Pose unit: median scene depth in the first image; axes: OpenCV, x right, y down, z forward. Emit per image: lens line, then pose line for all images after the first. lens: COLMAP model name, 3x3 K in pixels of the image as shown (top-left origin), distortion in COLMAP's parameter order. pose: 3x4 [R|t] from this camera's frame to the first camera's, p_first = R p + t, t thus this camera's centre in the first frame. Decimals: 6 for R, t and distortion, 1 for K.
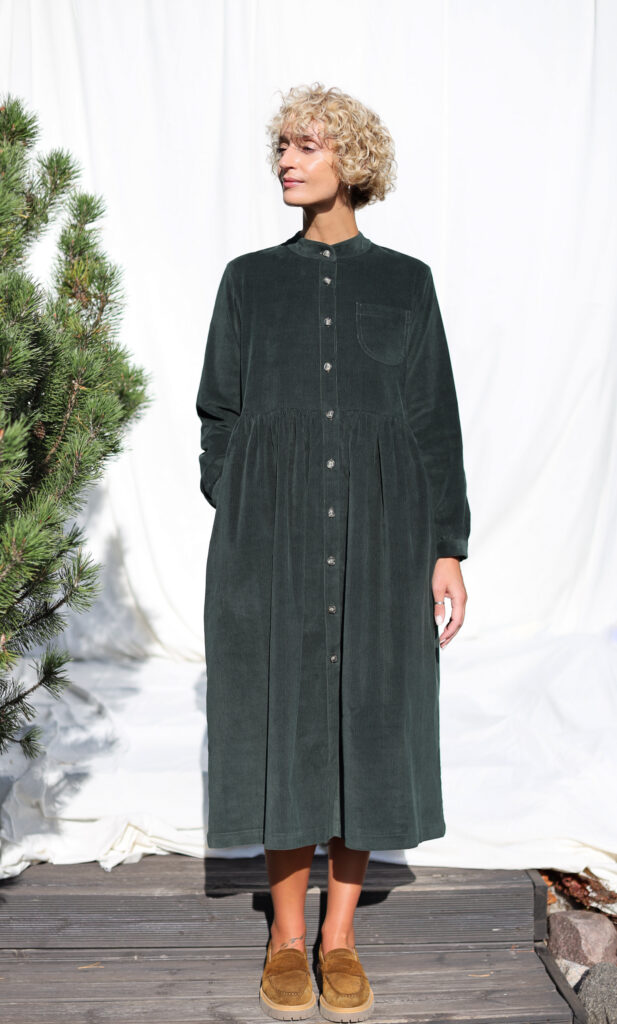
lens RADIAL K [[1785.6, 0, 308.5], [0, 1785.6, 512.0], [0, 0, 1]] dist [-0.113363, -0.240311]
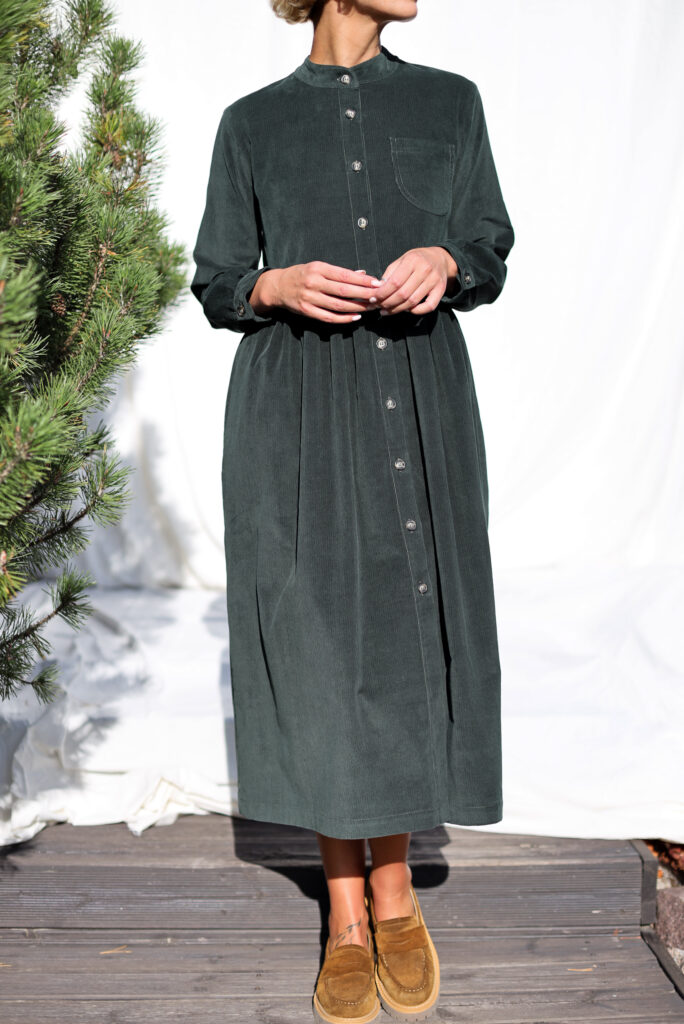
lens RADIAL K [[1711.0, 0, 342.0], [0, 1711.0, 512.0], [0, 0, 1]] dist [-0.162640, -0.015383]
pose [[0.999883, 0.014983, 0.003141, -0.021033], [-0.015092, 0.999170, 0.037825, 0.016913], [-0.002571, -0.037868, 0.999279, 0.204714]]
